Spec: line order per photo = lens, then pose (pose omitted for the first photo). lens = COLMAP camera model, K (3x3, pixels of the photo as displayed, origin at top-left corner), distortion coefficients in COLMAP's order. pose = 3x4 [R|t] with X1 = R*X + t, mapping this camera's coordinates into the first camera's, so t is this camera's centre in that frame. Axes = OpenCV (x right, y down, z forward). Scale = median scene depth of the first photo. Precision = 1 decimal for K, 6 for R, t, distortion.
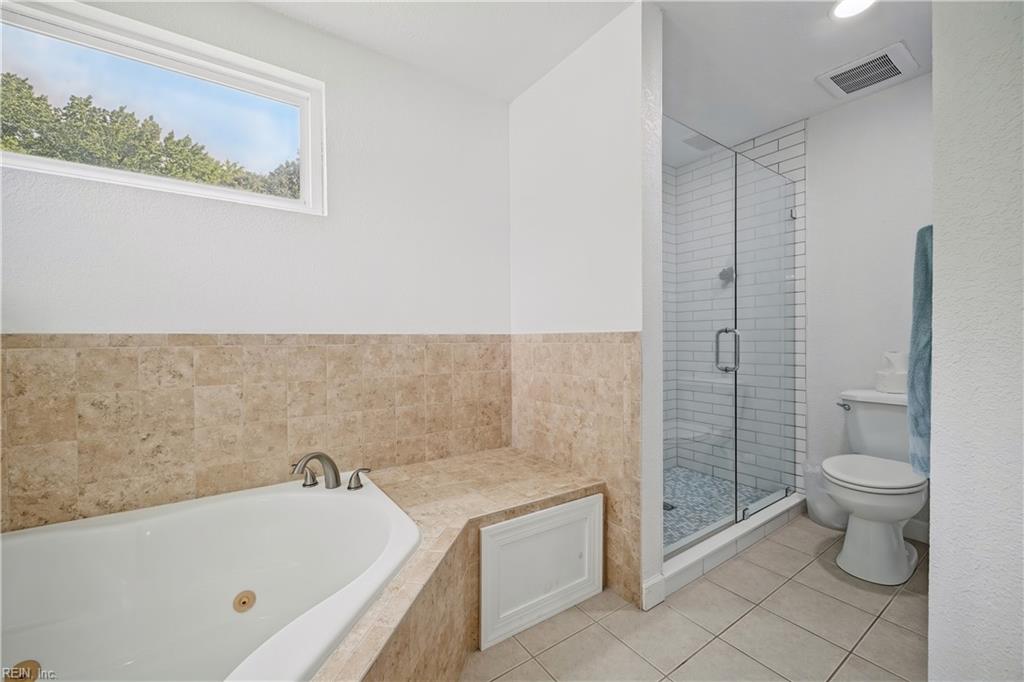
lens RADIAL K [[405.3, 0, 510.8], [0, 405.3, 341.1], [0, 0, 1]] dist [0.003038, -0.000191]
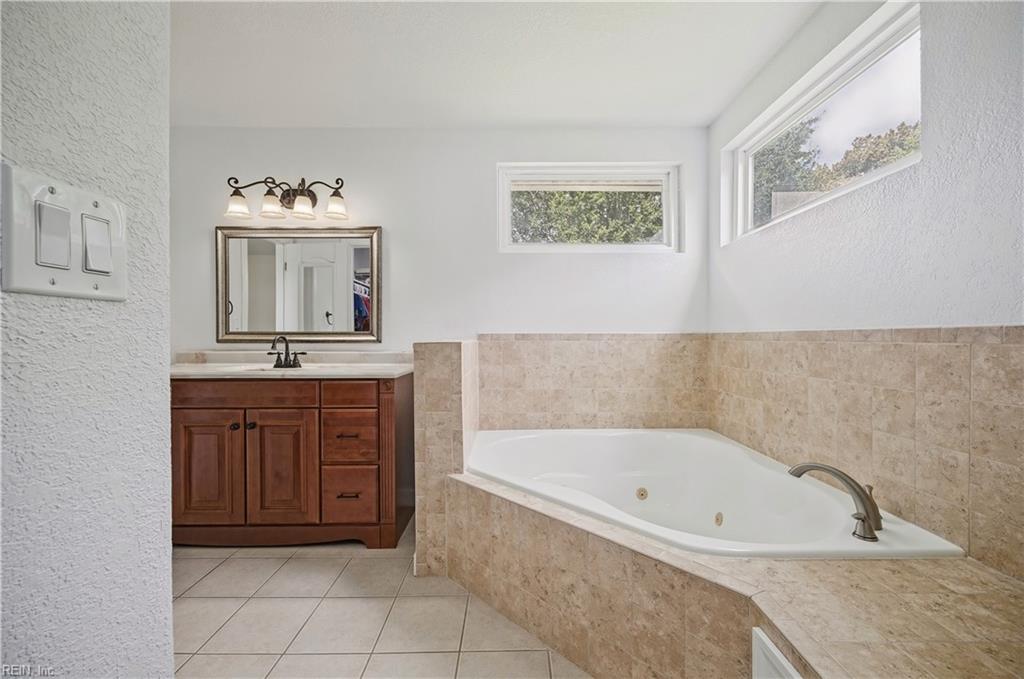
lens RADIAL K [[405.3, 0, 510.8], [0, 405.3, 338.2], [0, 0, 1]] dist [0.003038, -0.000191]
pose [[-0.563396, 0.008353, -0.826144, 0.562728], [0.001005, 0.999955, 0.009425, -0.007085], [0.826186, 0.004480, -0.563380, 0.848351]]
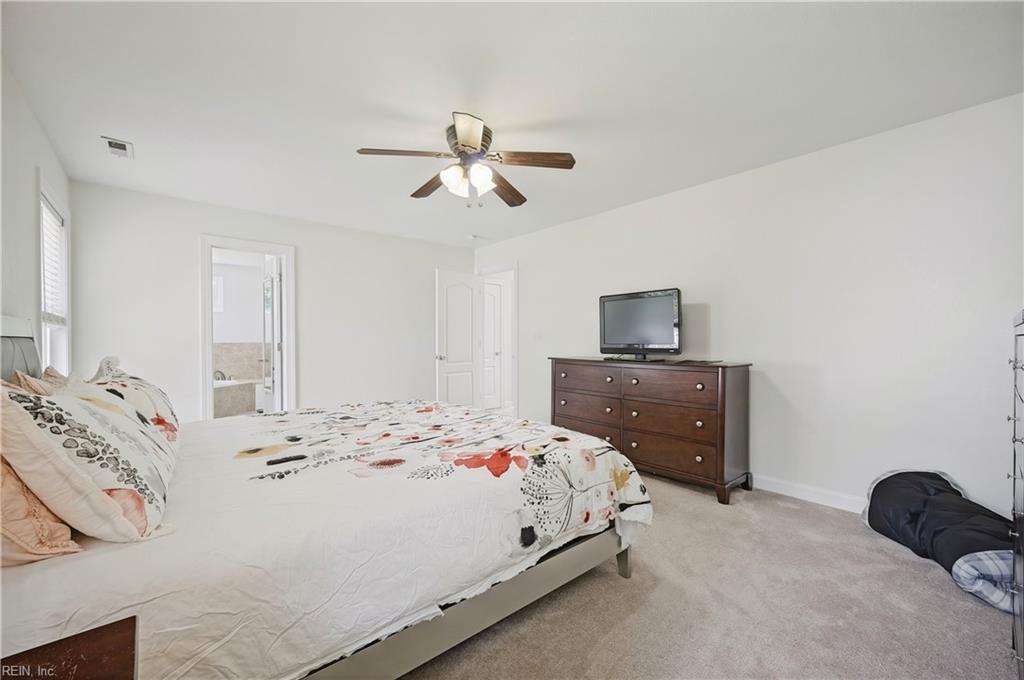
lens RADIAL K [[405.3, 0, 511.2], [0, 405.3, 341.3], [0, 0, 1]] dist [0.003038, -0.000191]
pose [[0.995227, -0.001776, 0.097574, 1.996025], [0.001570, 0.999996, 0.002184, -0.035527], [-0.097577, -0.002020, 0.995226, -3.264546]]
